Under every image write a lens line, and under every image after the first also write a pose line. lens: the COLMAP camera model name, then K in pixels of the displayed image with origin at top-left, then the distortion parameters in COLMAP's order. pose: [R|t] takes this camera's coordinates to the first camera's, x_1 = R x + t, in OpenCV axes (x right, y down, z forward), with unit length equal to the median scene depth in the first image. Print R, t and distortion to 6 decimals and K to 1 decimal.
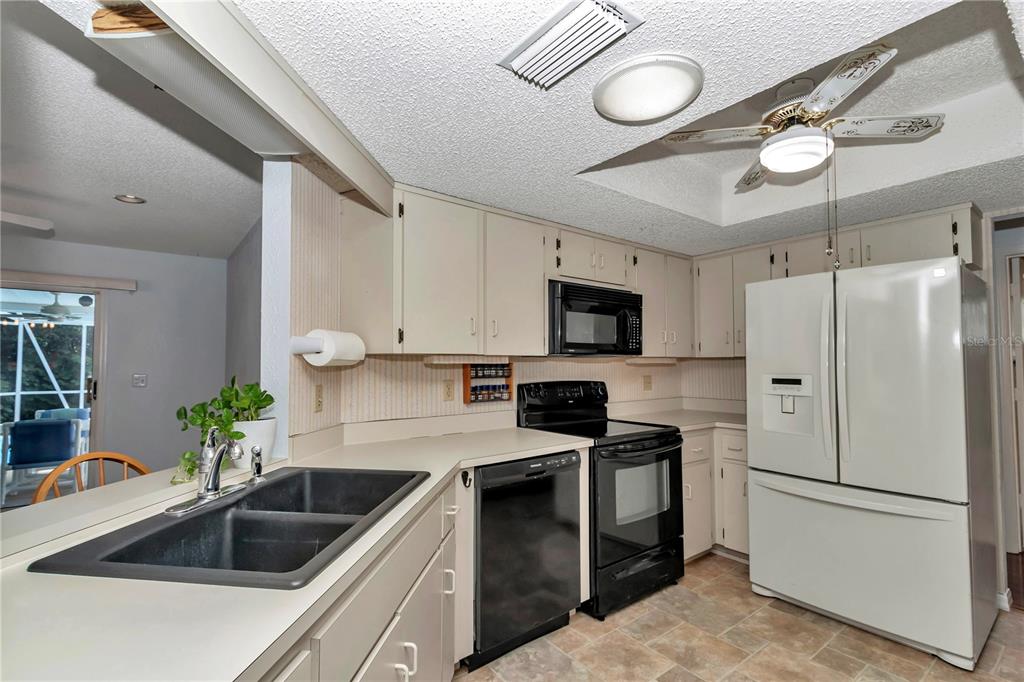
lens RADIAL K [[467.8, 0, 510.1], [0, 467.8, 345.2], [0, 0, 1]] dist [0.003584, 0.000296]
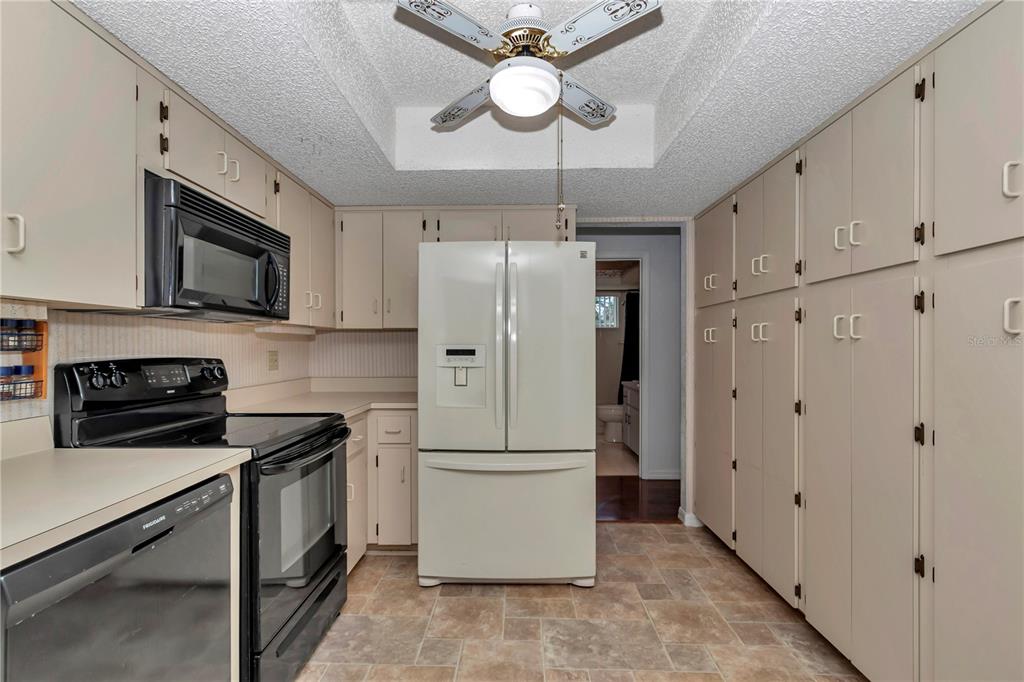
lens RADIAL K [[467.8, 0, 510.6], [0, 467.8, 346.3], [0, 0, 1]] dist [0.003584, 0.000296]
pose [[0.636506, 0.000895, 0.771271, -0.066041], [-0.031415, 0.999200, 0.024766, 0.037171], [-0.770632, -0.039993, 0.636025, 0.310356]]
